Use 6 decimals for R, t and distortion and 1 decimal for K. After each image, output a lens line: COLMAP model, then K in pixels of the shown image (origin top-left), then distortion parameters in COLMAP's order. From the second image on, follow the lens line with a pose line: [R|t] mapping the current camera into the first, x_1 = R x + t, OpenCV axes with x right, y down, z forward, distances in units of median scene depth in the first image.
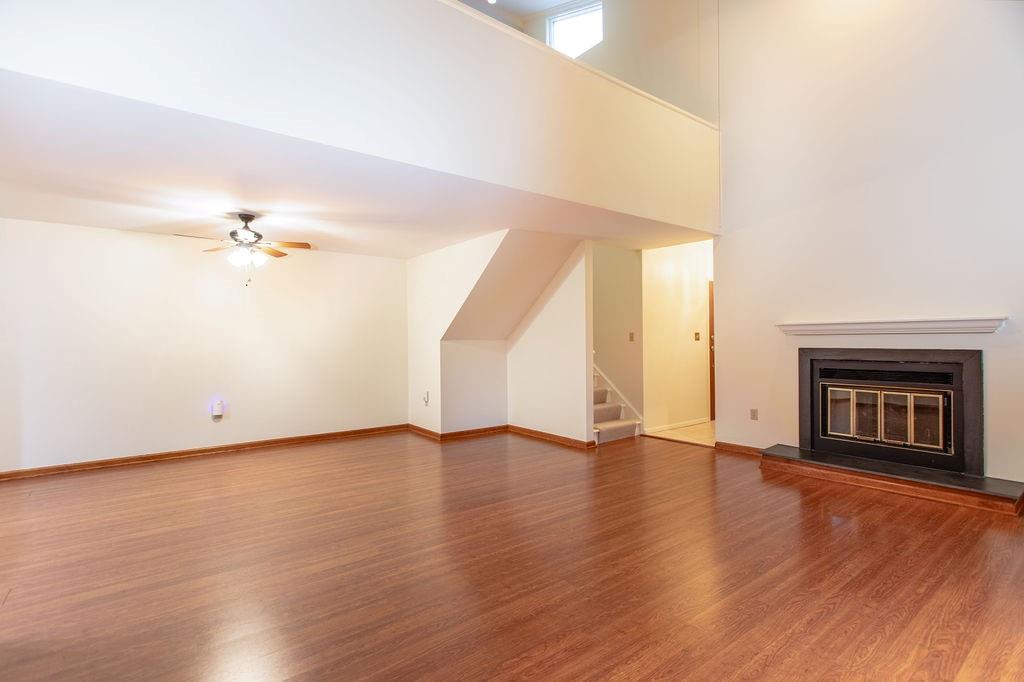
lens RADIAL K [[488.7, 0, 512.0], [0, 488.7, 341.0], [0, 0, 1]] dist [0.002651, 0.000323]
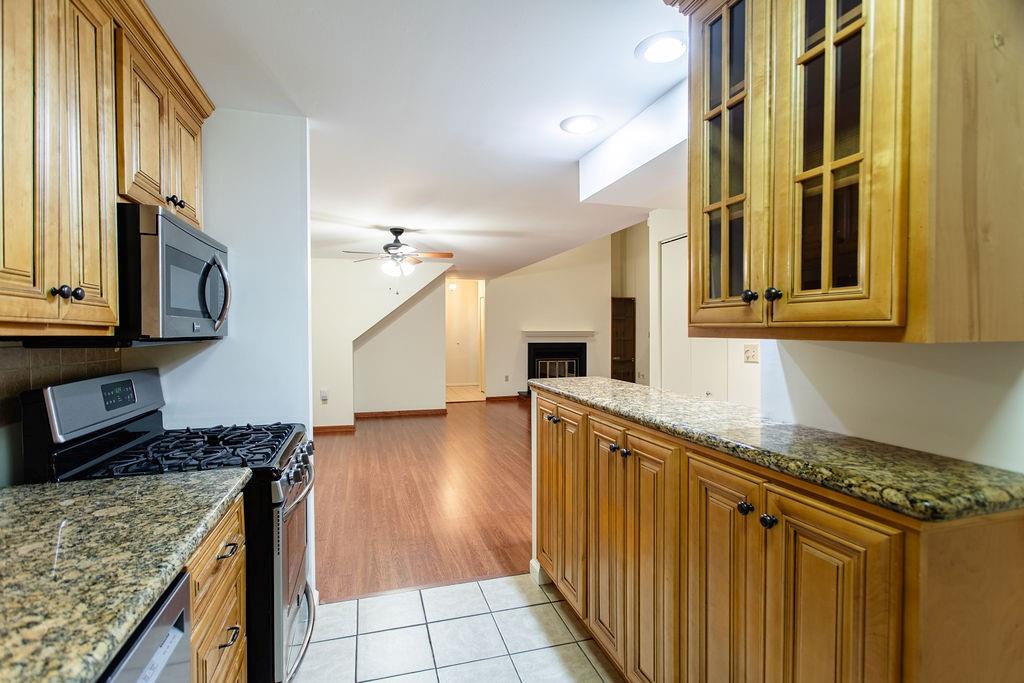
lens RADIAL K [[488.7, 0, 512.0], [0, 488.7, 341.5], [0, 0, 1]] dist [0.002651, 0.000323]
pose [[0.346391, -0.011185, 0.938023, -1.479901], [0.002233, 0.999936, 0.011099, -0.017184], [-0.938087, -0.001750, 0.346394, 0.369096]]
